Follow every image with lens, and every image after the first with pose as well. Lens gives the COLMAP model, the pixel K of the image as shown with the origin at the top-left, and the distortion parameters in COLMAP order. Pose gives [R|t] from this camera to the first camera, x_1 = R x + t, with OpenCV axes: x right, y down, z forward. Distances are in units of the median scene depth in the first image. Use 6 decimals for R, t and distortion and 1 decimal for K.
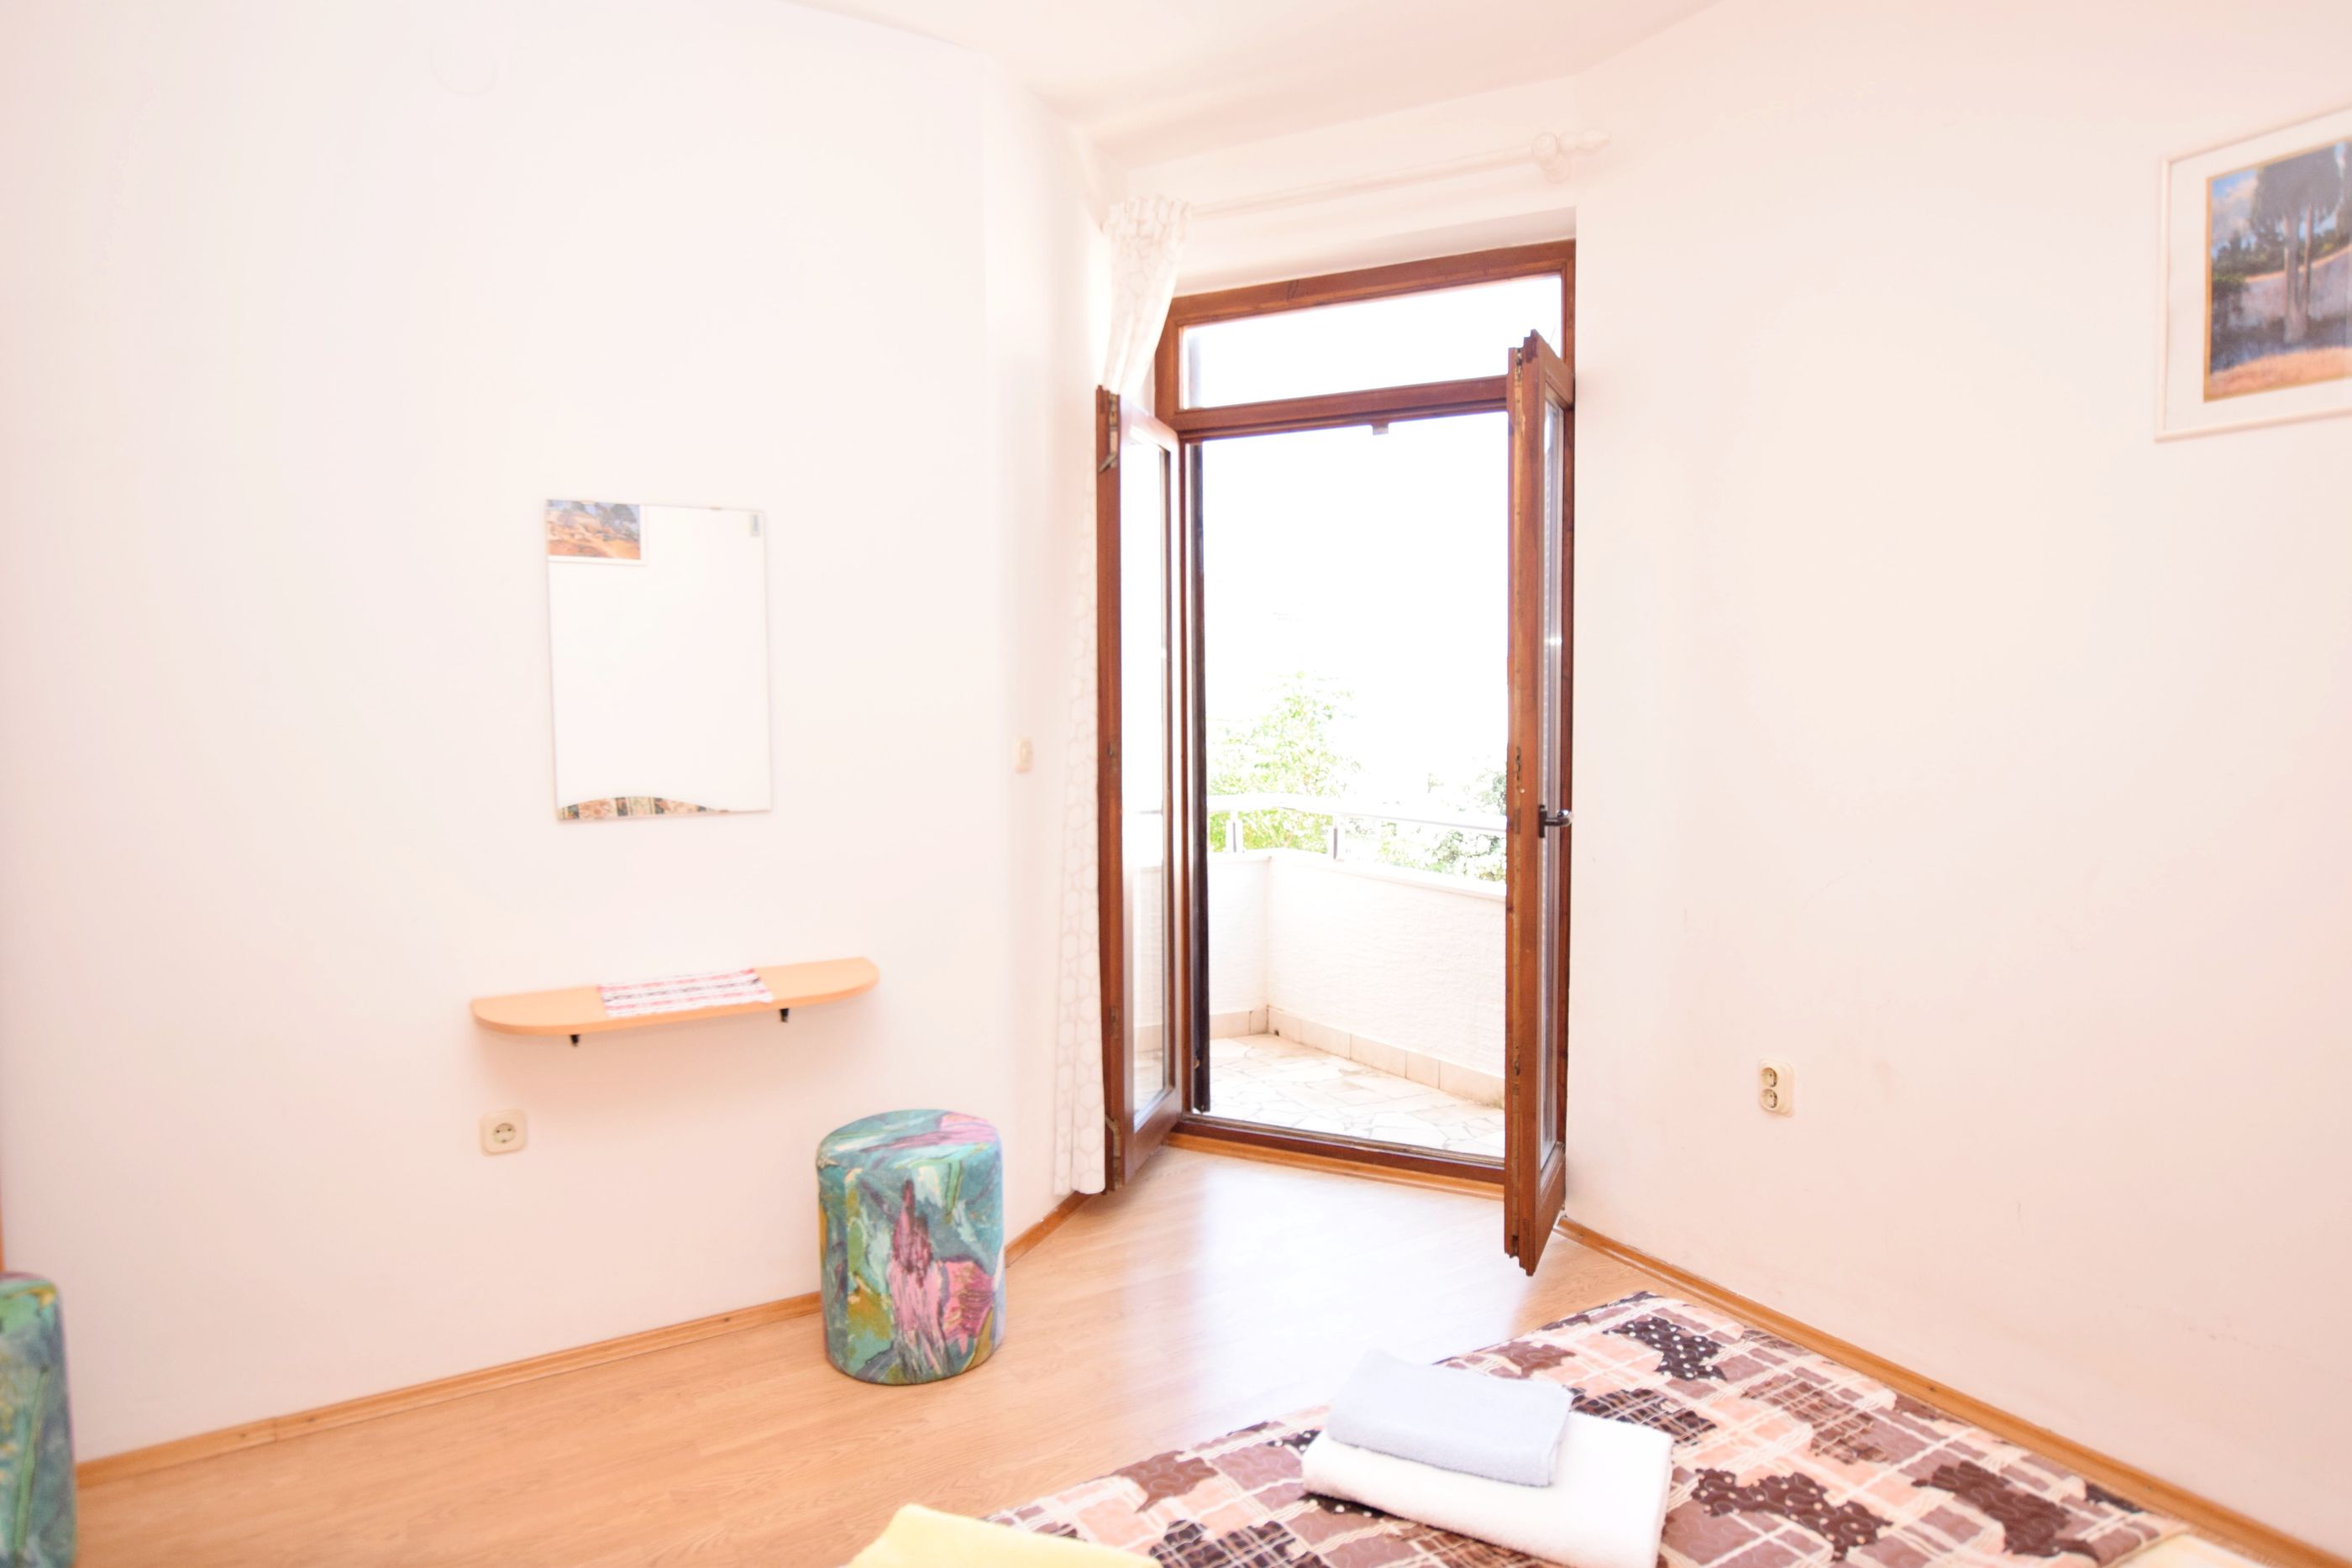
lens RADIAL K [[1316.1, 0, 1182.9], [0, 1316.1, 786.8], [0, 0, 1]] dist [-0.001046, -0.000208]
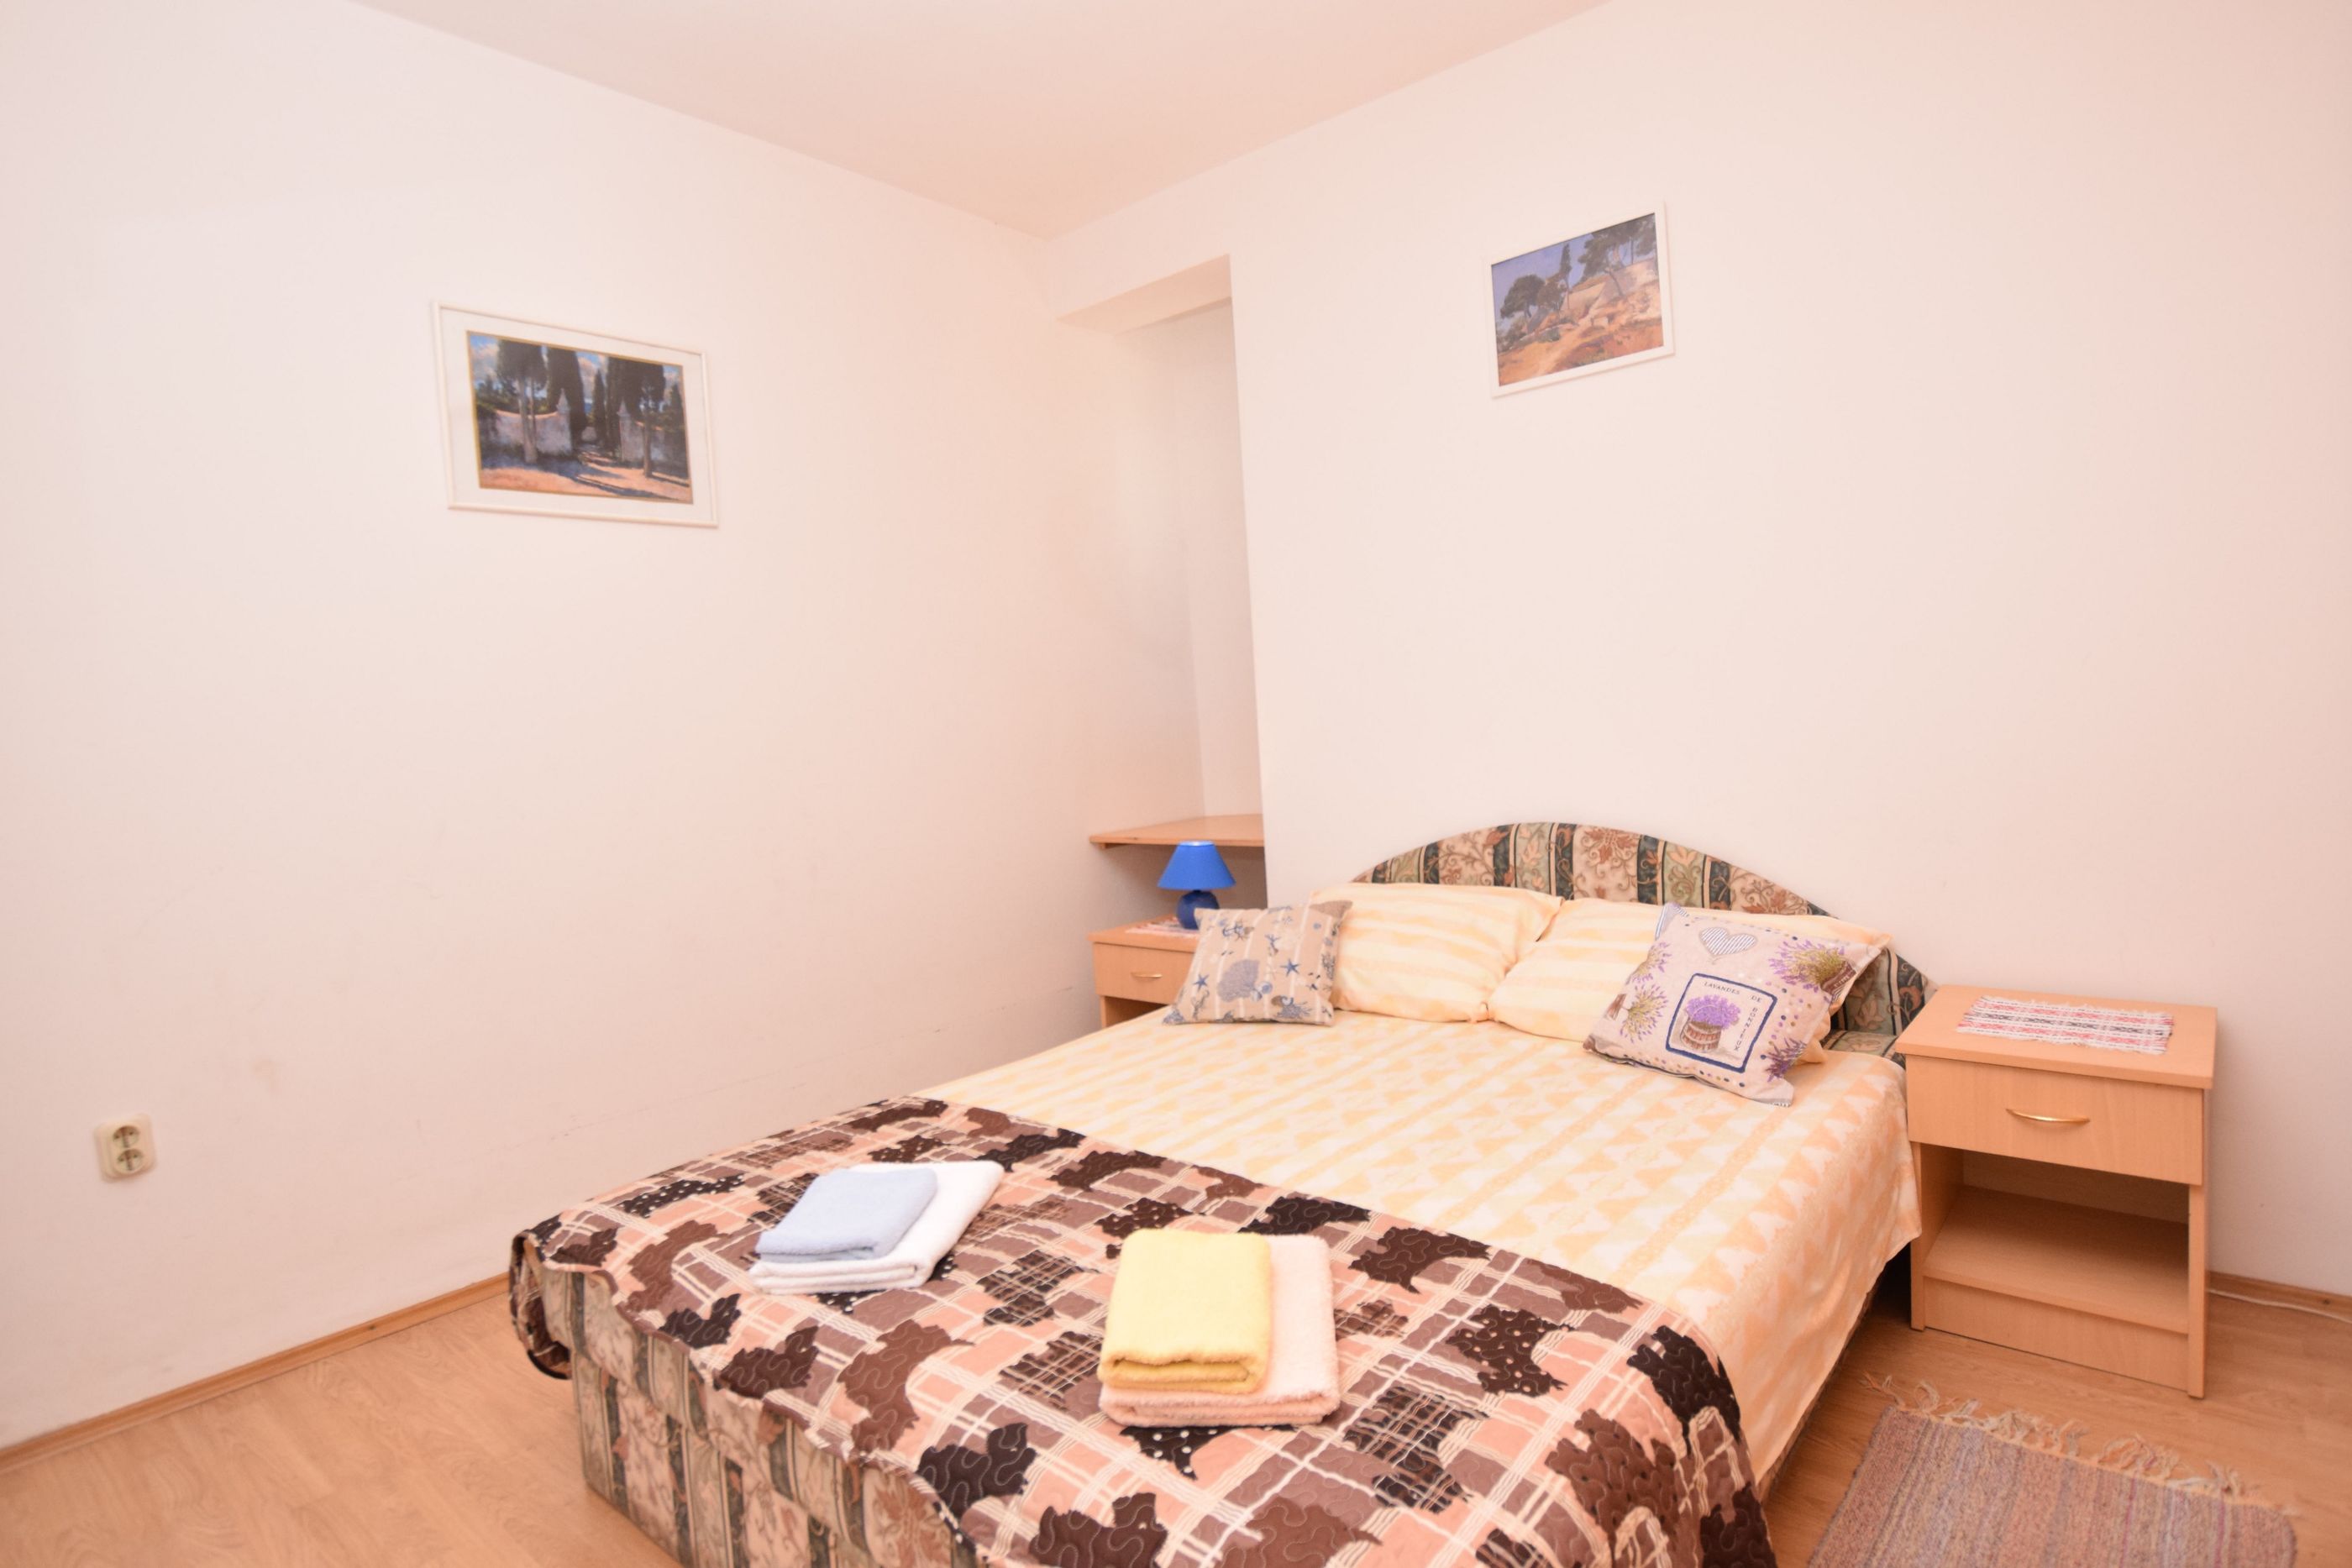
lens RADIAL K [[1166.7, 0, 1183.6], [0, 1166.7, 782.3], [0, 0, 1]] dist [-0.018337, 0.000933]
pose [[-0.289979, -0.040439, 0.956178, -0.686227], [0.125902, 0.988812, 0.080001, 0.018437], [-0.948715, 0.143583, -0.281643, 0.711732]]
